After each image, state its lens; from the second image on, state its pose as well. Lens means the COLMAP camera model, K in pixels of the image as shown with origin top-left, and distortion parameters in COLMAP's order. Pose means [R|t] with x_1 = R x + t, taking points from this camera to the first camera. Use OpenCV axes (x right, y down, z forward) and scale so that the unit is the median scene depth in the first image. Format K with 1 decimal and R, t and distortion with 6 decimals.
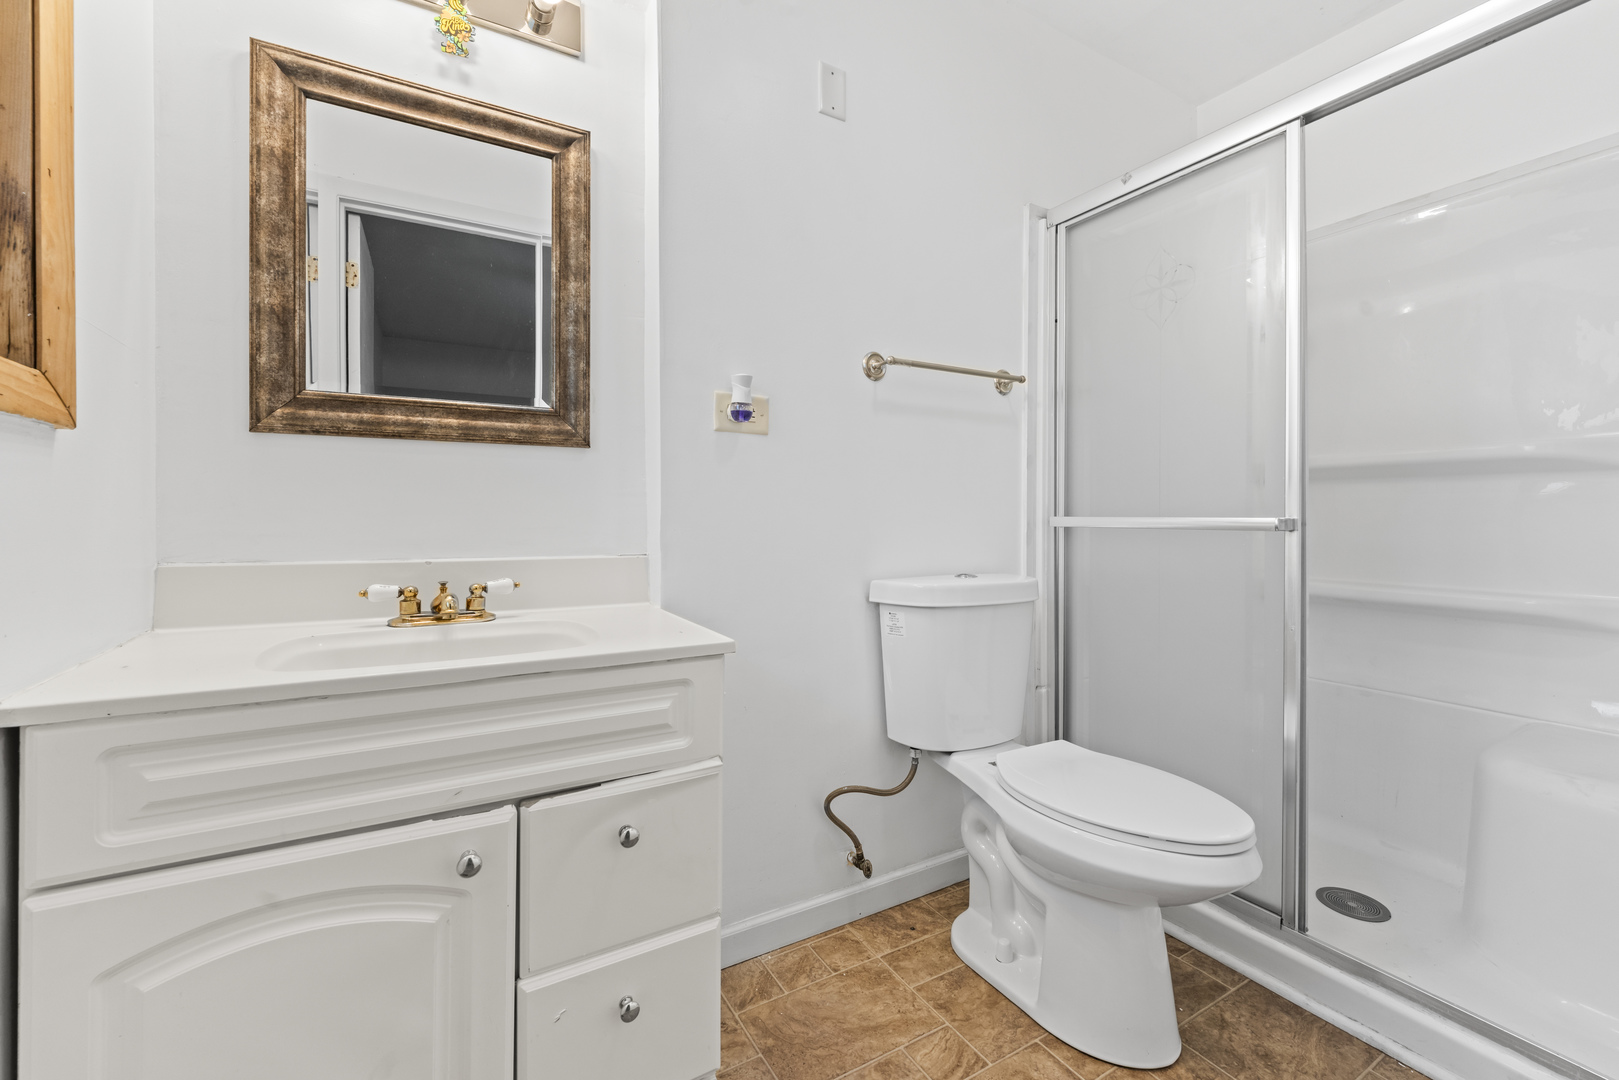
lens RADIAL K [[653.6, 0, 803.8], [0, 653.6, 540.9], [0, 0, 1]] dist [-0.000189, -0.000108]
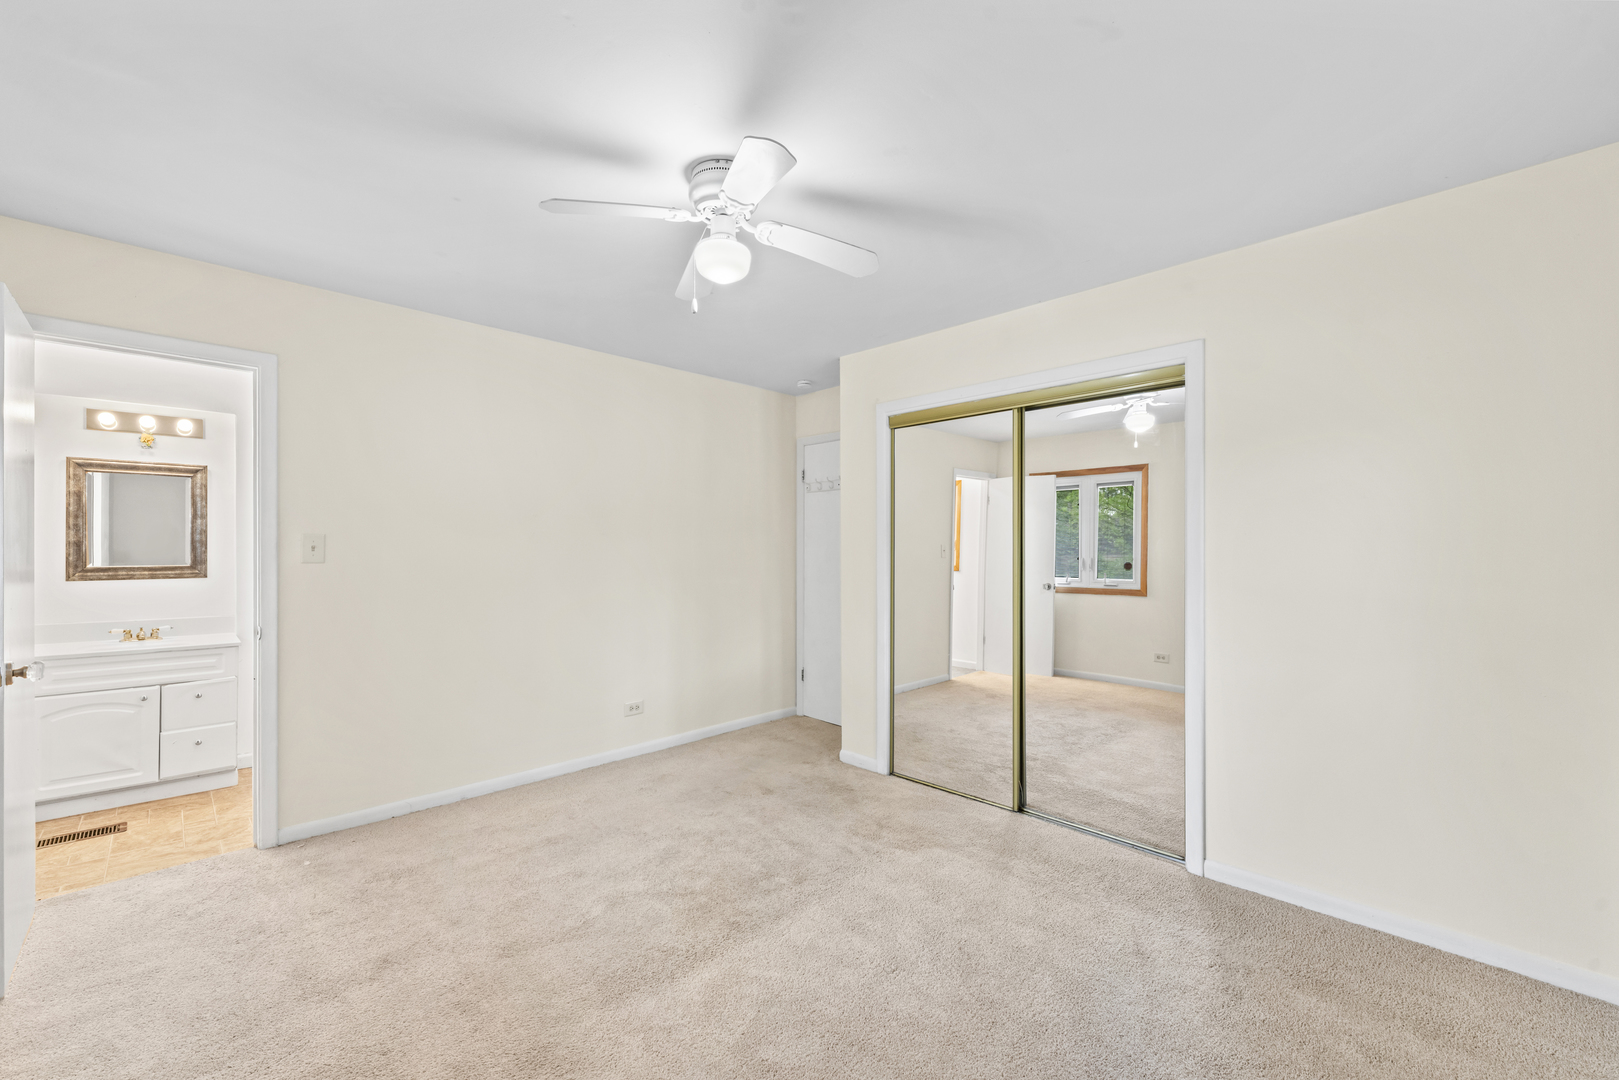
lens RADIAL K [[653.6, 0, 809.3], [0, 653.6, 565.5], [0, 0, 1]] dist [-0.000189, -0.000108]
pose [[0.968956, 0.002484, 0.247221, 1.816920], [-0.002776, 0.999996, 0.000833, -0.249556], [-0.247218, -0.001493, 0.968959, -2.888142]]
